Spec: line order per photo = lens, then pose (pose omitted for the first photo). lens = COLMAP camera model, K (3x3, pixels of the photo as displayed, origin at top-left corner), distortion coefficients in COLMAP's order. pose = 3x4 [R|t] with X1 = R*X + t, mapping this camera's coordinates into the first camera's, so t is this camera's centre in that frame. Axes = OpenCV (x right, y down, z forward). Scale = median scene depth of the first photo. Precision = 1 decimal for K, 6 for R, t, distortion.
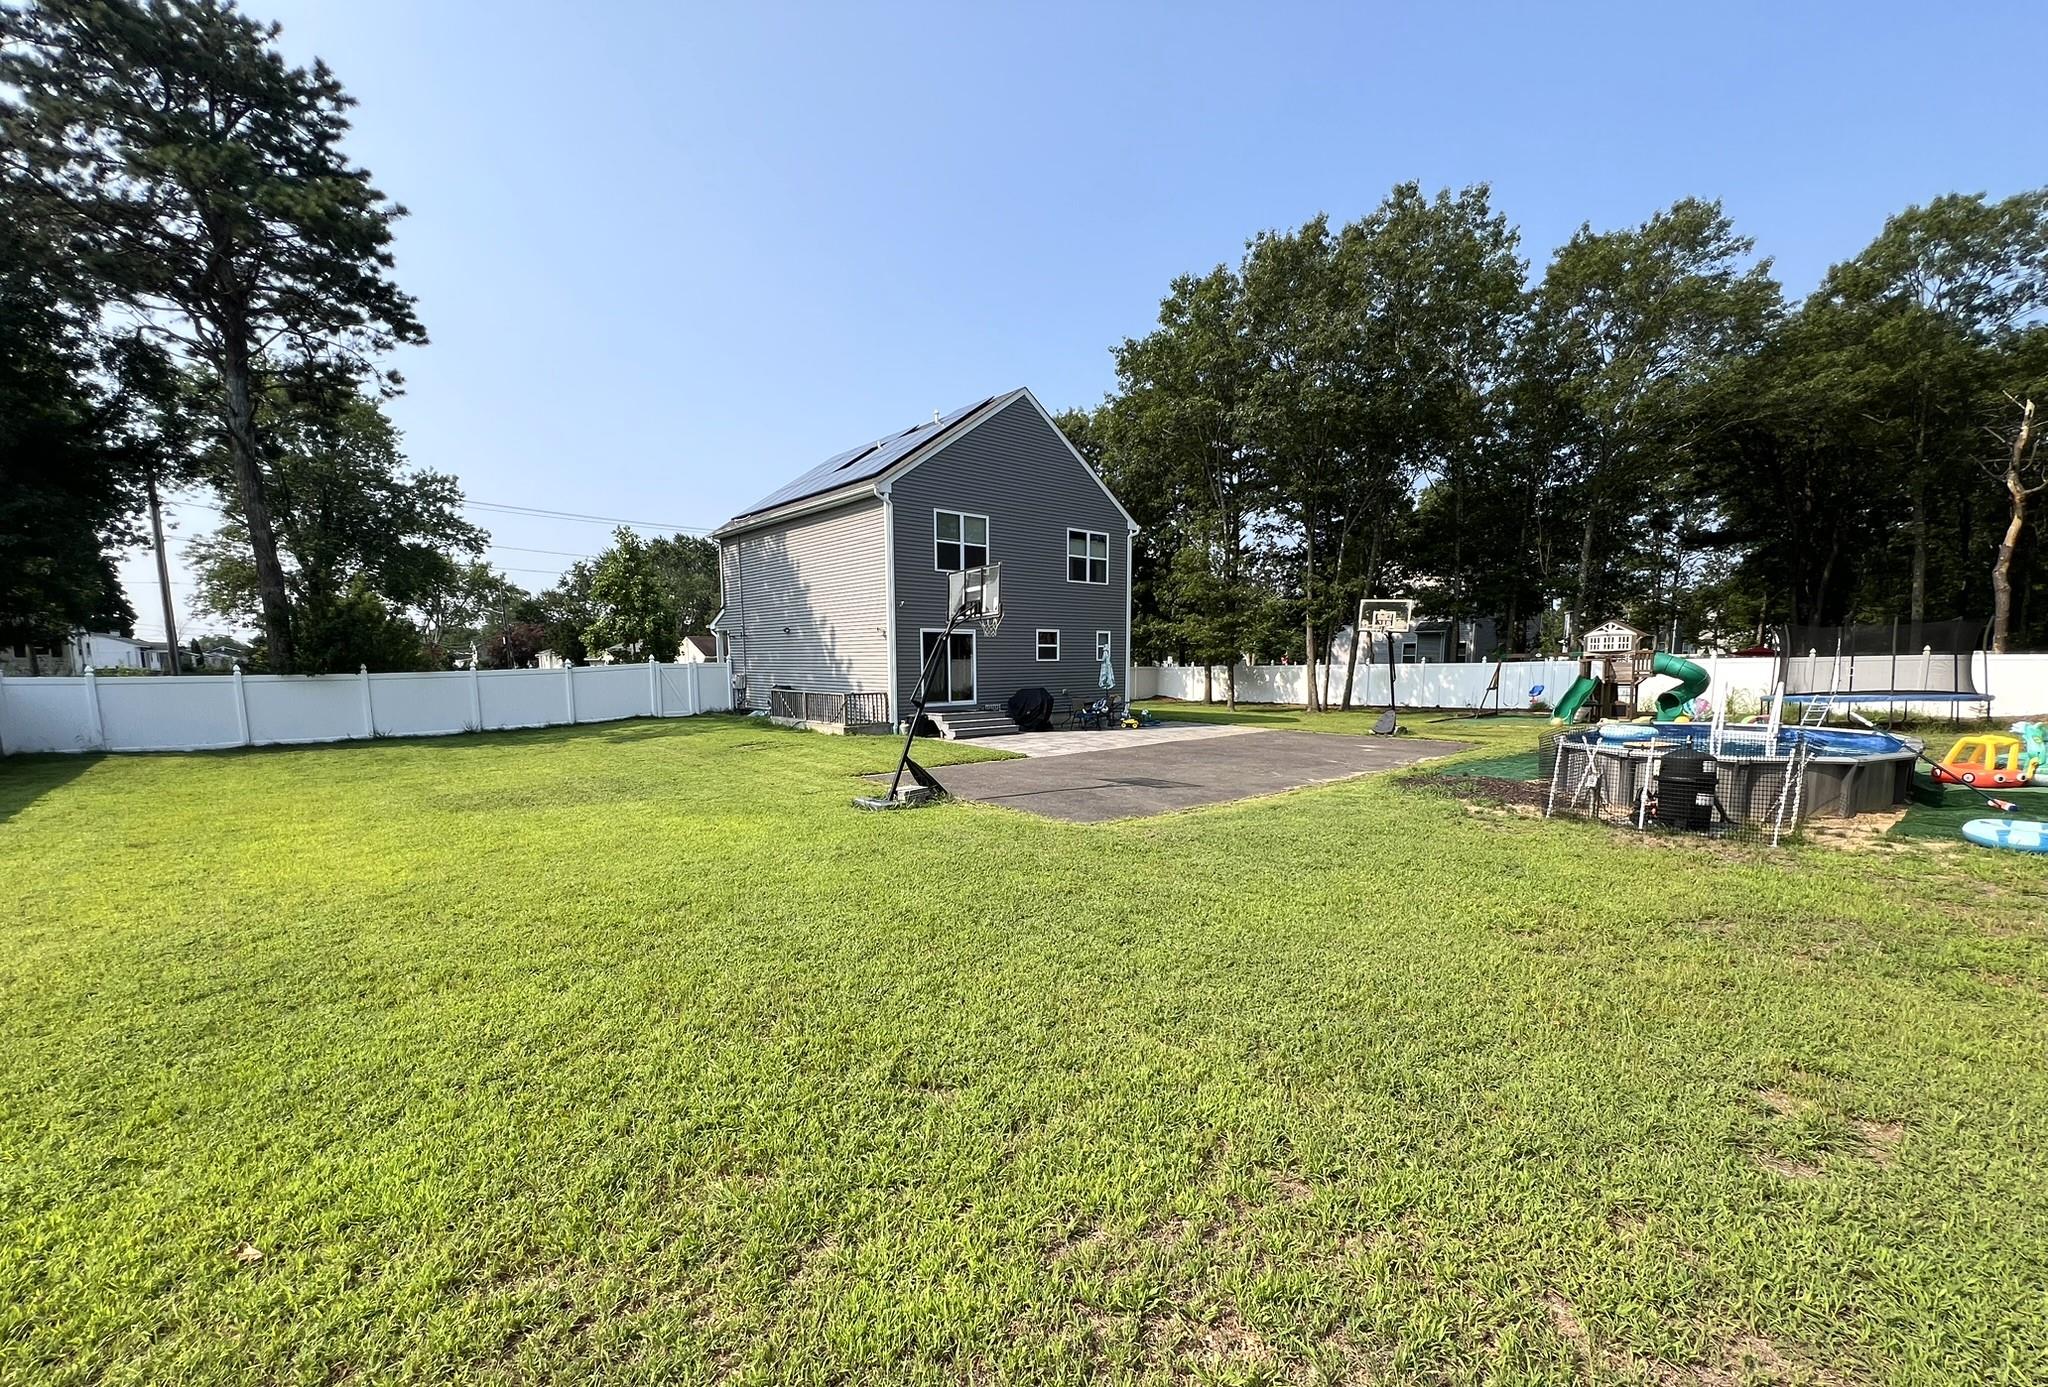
lens RADIAL K [[780.2, 0, 1025.1], [0, 780.2, 764.8], [0, 0, 1]] dist [-0.002450, -0.000094]
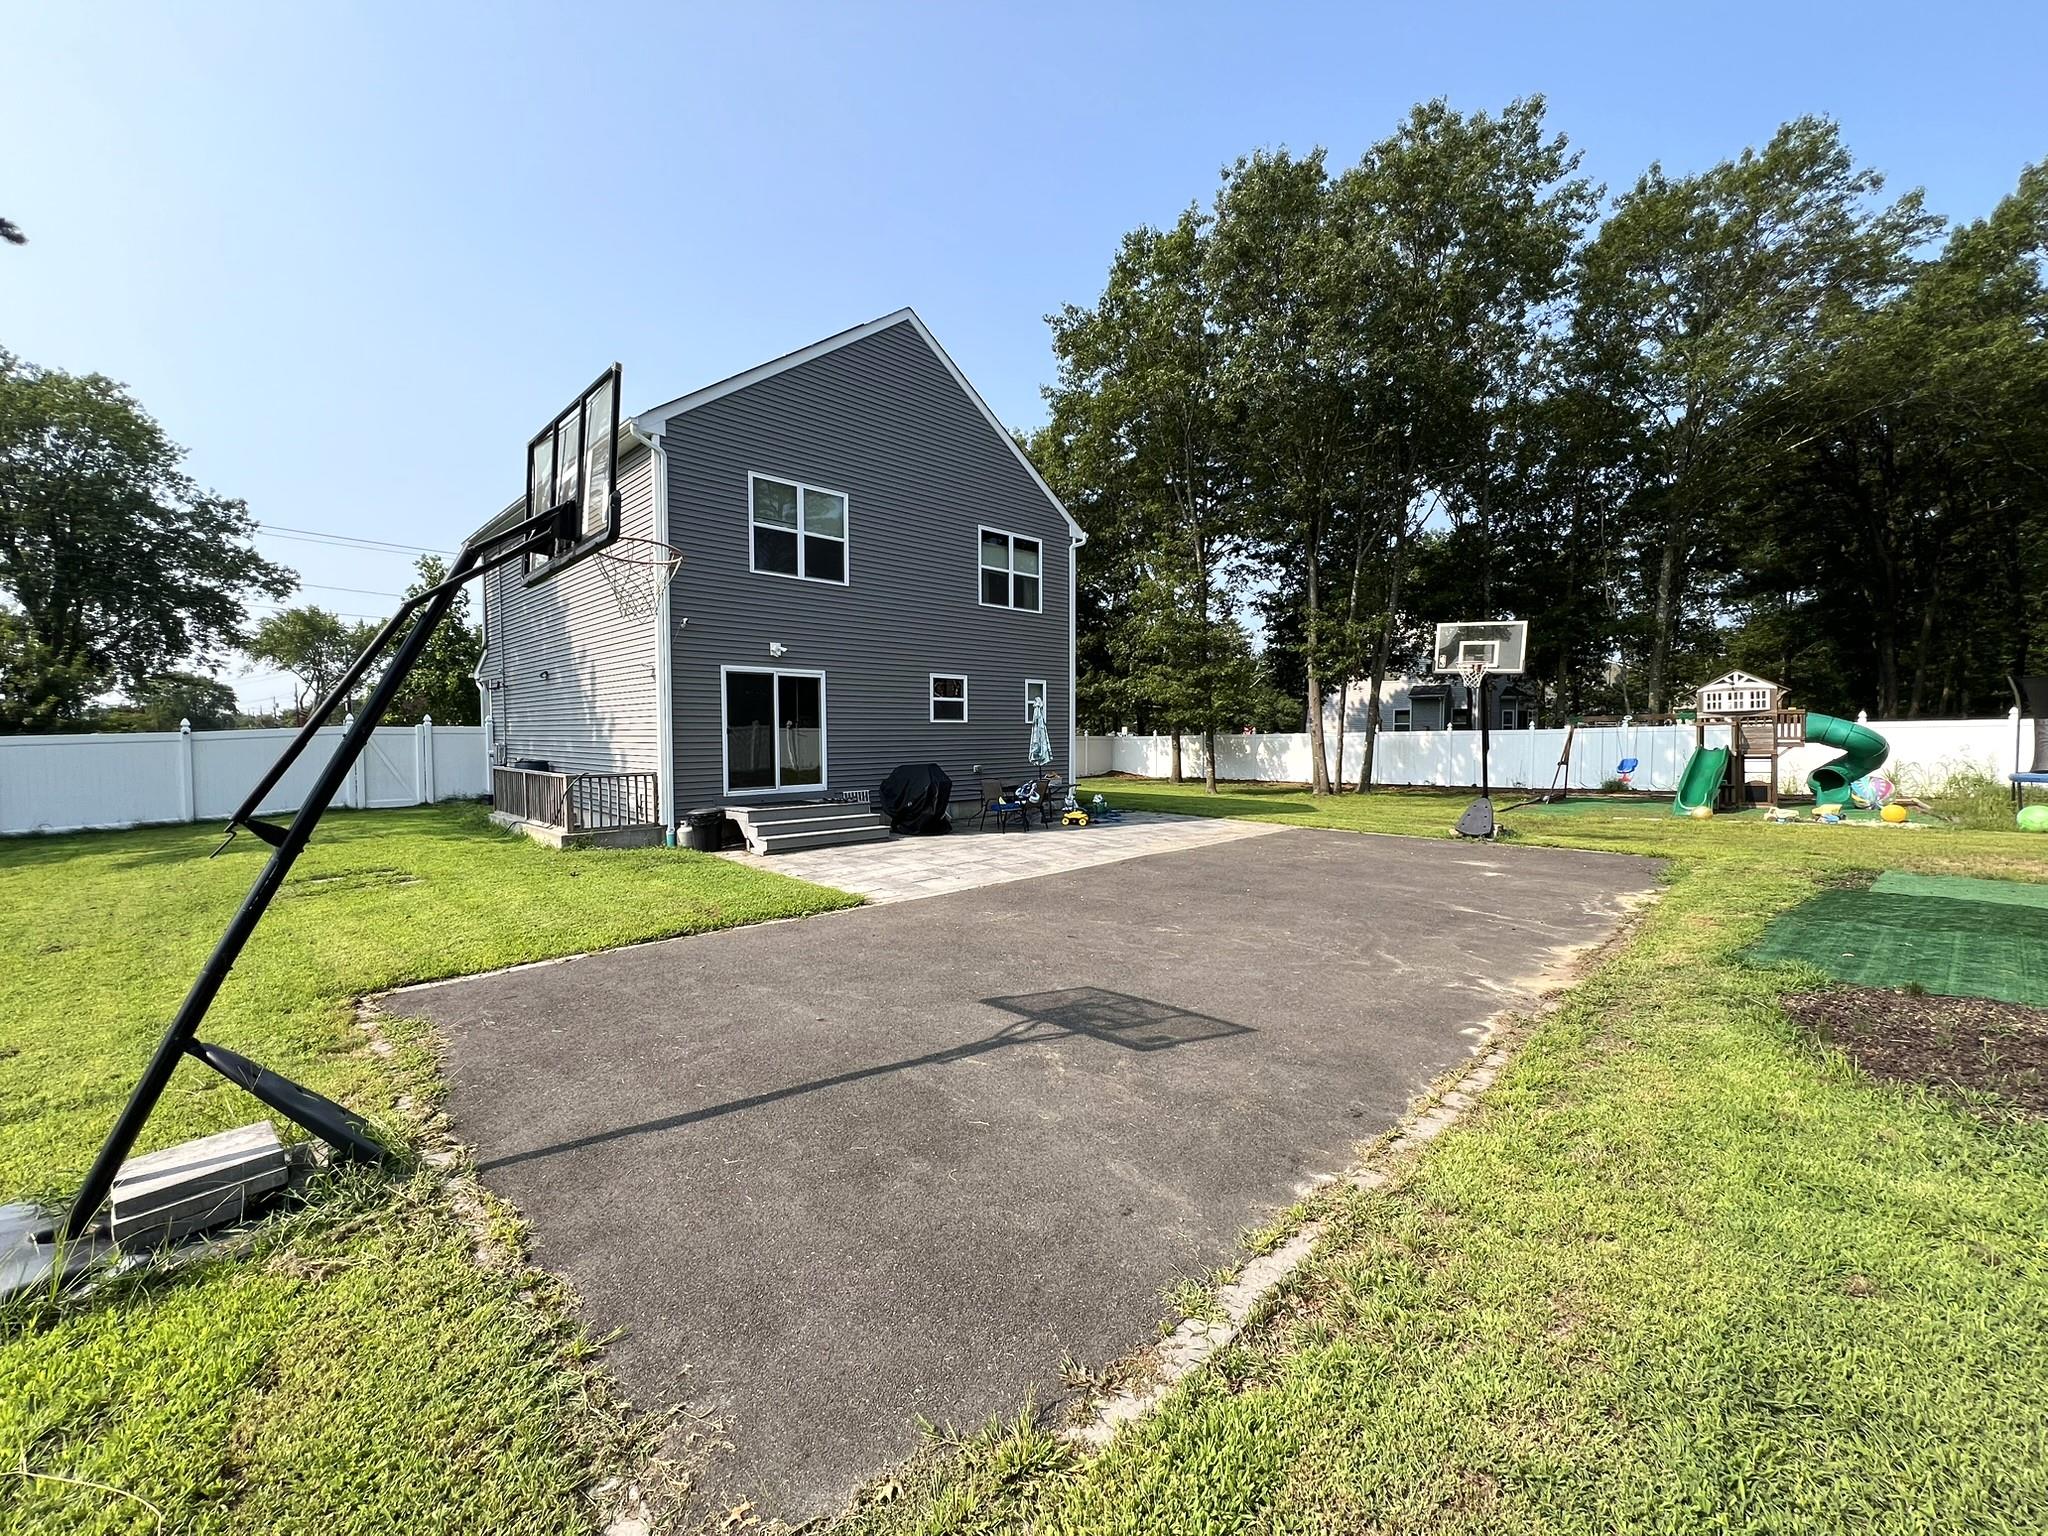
lens RADIAL K [[826.6, 0, 1024.0], [0, 826.6, 768.0], [0, 0, 1]] dist [-0.002658, -0.000202]
pose [[0.998092, -0.001886, 0.061719, 0.044408], [0.007395, 0.995991, -0.089147, -0.029844], [-0.061303, 0.089433, 0.994104, 0.282502]]
